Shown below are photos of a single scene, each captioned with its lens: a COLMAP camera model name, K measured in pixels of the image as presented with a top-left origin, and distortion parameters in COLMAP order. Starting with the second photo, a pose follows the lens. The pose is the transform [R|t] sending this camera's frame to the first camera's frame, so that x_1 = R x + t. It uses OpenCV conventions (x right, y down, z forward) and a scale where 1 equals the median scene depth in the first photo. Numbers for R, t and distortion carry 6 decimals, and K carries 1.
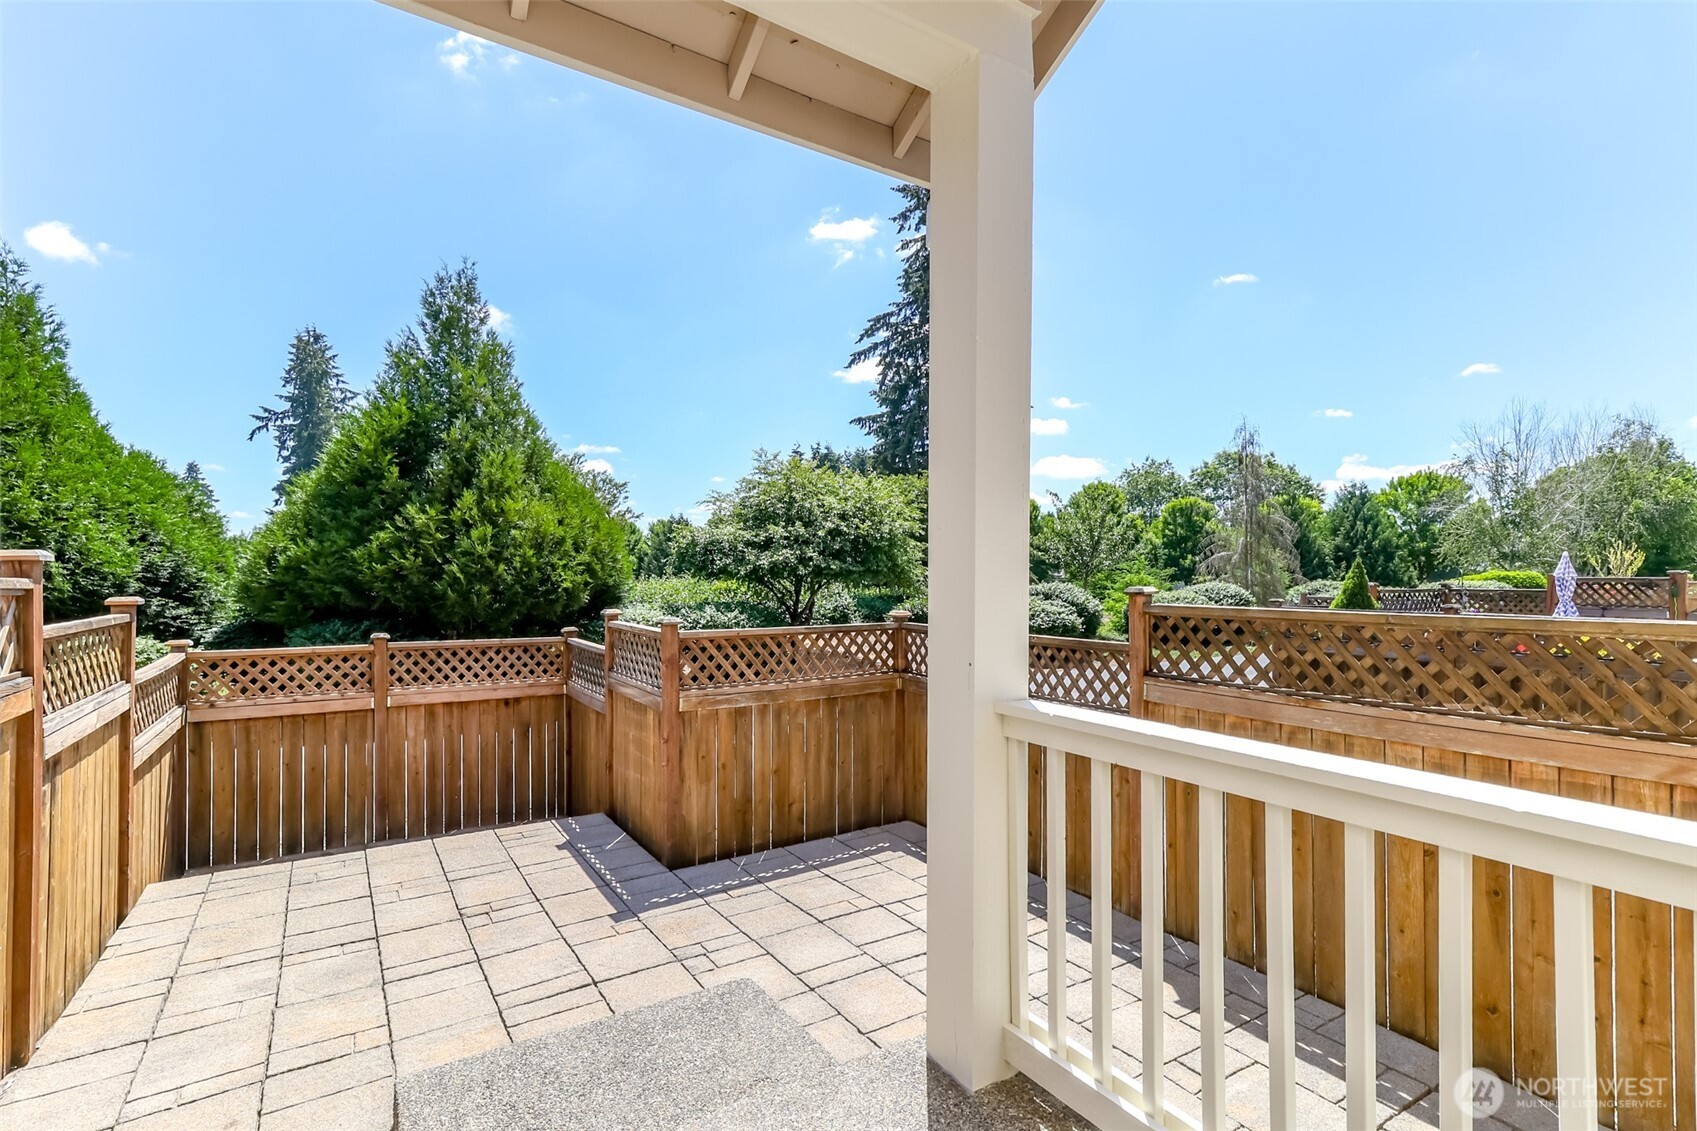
lens RADIAL K [[772.1, 0, 853.0], [0, 772.1, 570.6], [0, 0, 1]] dist [0.017843, 0.000935]
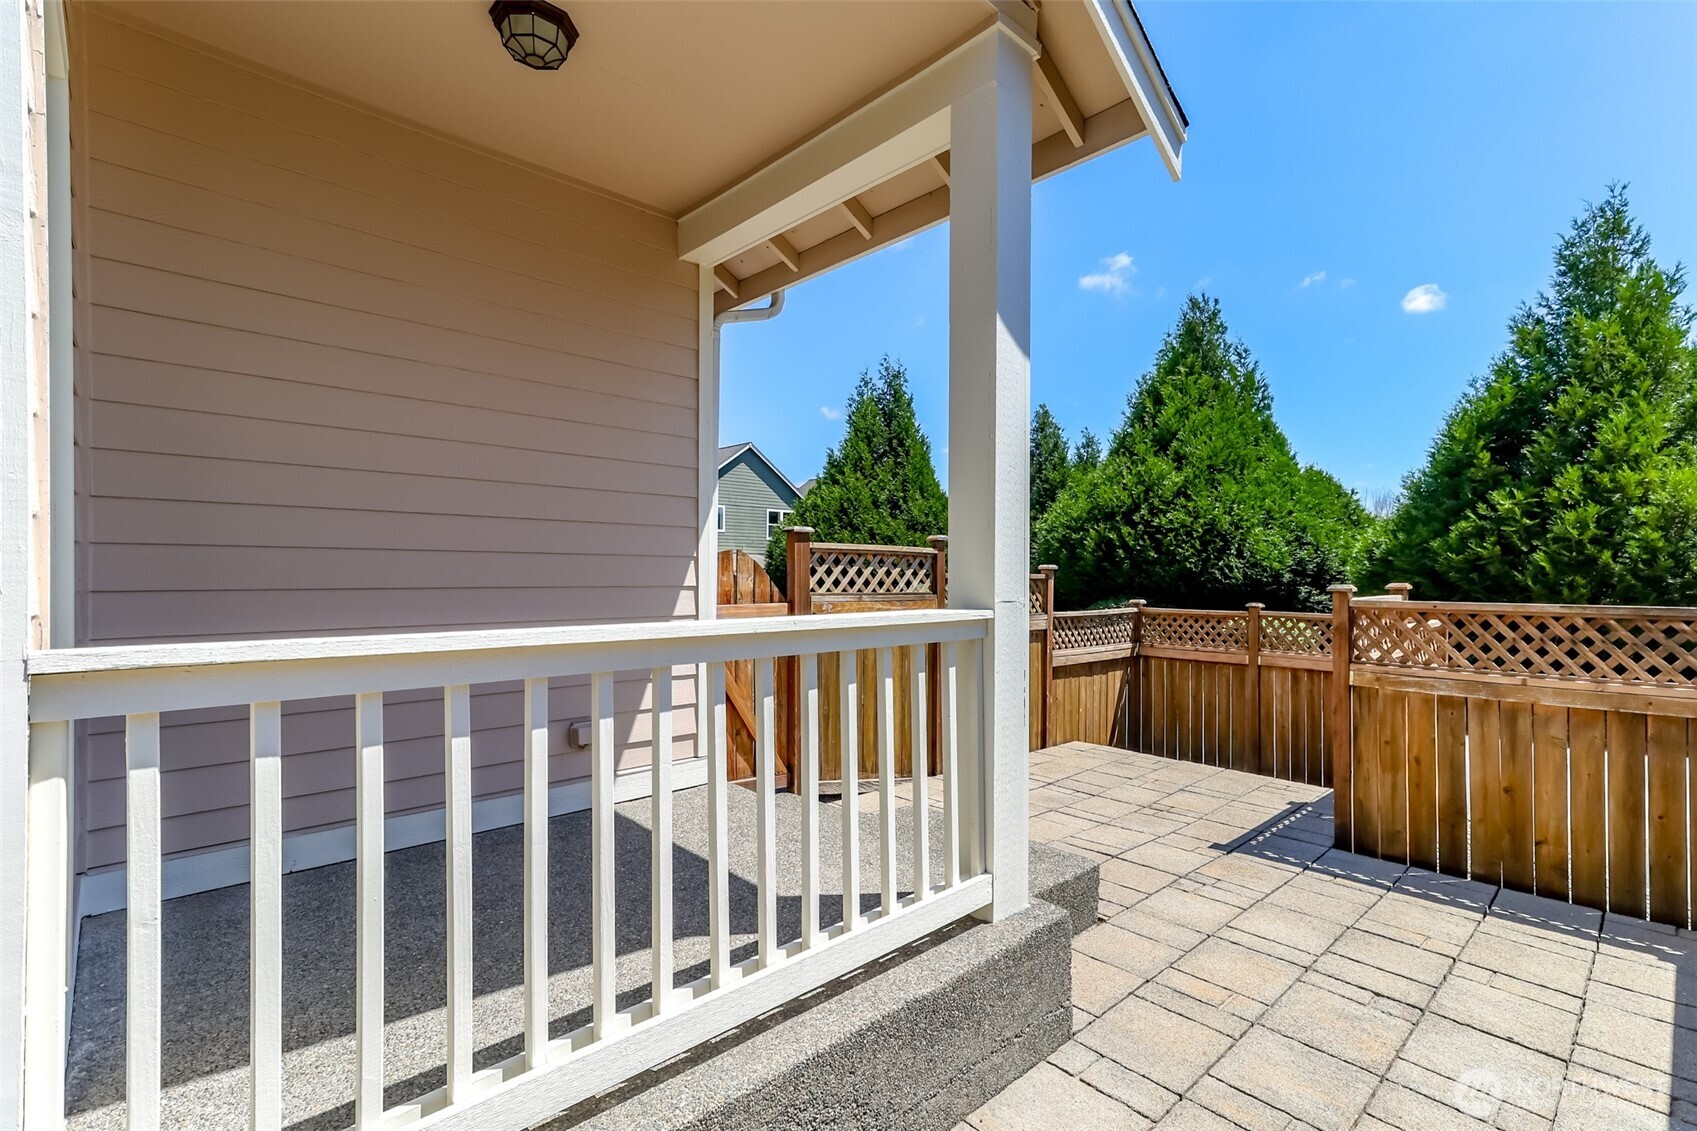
lens RADIAL K [[772.1, 0, 899.8], [0, 772.1, 577.6], [0, 0, 1]] dist [0.017843, 0.000935]
pose [[0.226739, 0.002267, -0.973953, 0.198769], [0.002807, 0.999992, 0.002981, 0.016865], [0.973952, -0.003410, 0.226731, 0.090108]]
